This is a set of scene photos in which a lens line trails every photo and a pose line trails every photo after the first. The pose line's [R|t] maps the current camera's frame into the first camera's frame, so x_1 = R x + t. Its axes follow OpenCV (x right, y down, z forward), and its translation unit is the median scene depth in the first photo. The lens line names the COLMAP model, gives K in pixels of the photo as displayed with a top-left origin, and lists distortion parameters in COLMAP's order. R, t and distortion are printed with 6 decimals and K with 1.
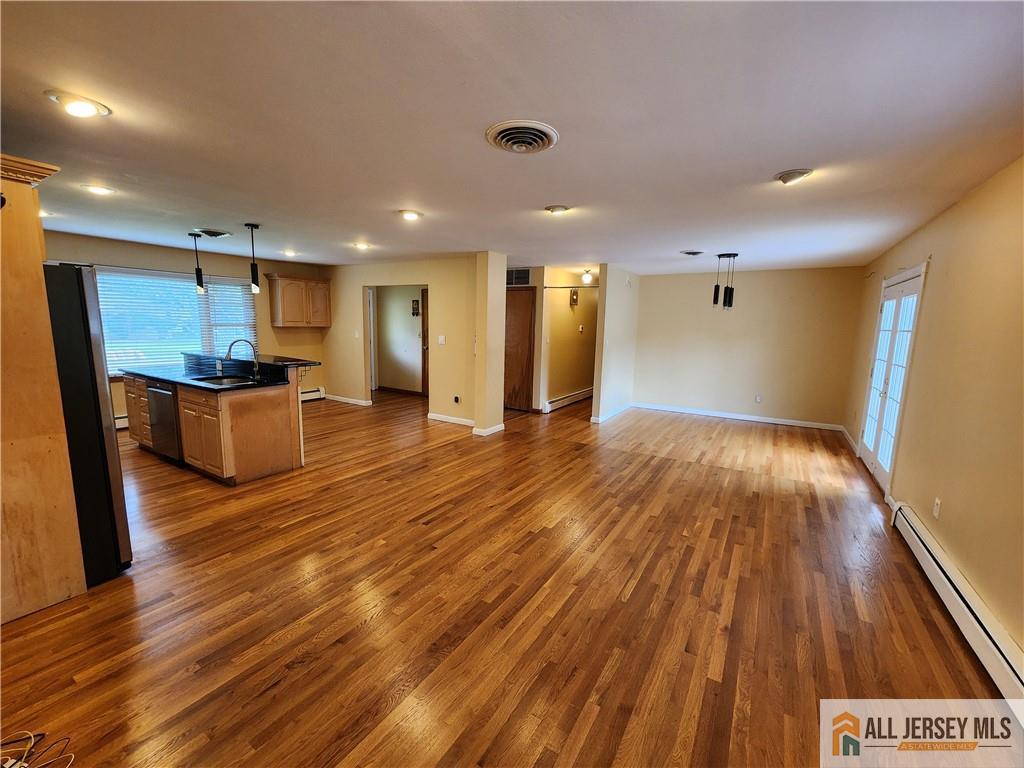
lens RADIAL K [[424.9, 0, 511.3], [0, 424.9, 385.9], [0, 0, 1]] dist [-0.002551, -0.000215]
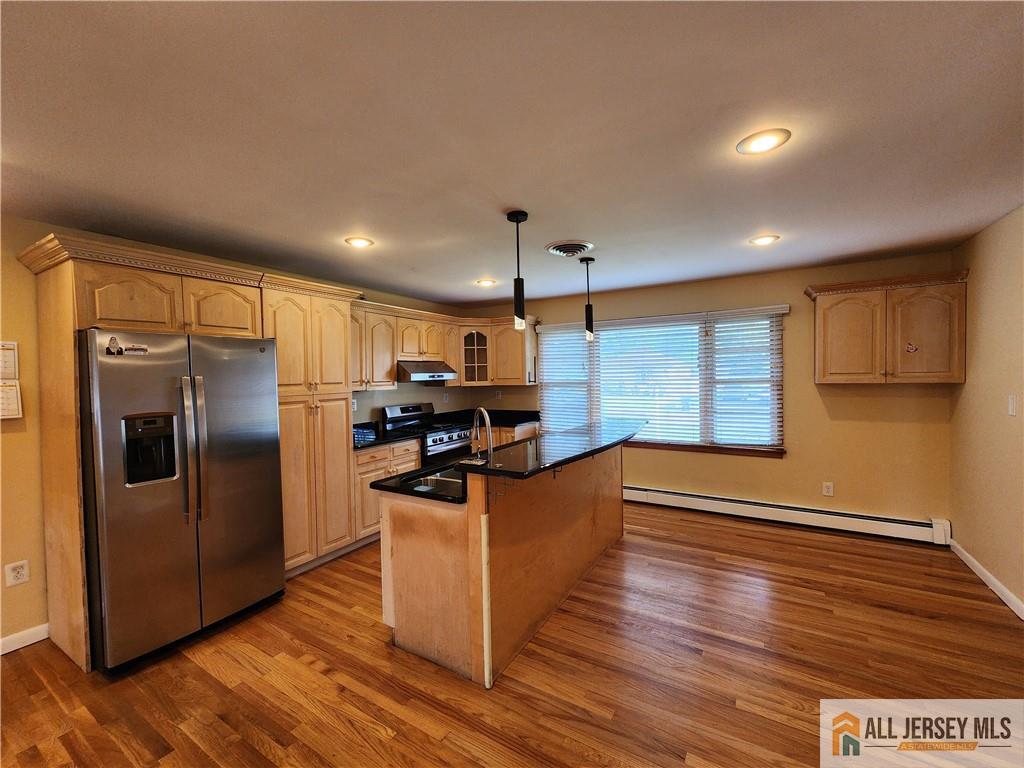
lens RADIAL K [[424.9, 0, 512.1], [0, 424.9, 384.8], [0, 0, 1]] dist [-0.002551, -0.000215]
pose [[0.014855, -0.007815, -0.999859, -0.016212], [-0.125914, 0.991994, -0.009625, -0.083084], [0.991930, 0.126039, 0.013752, 0.595689]]
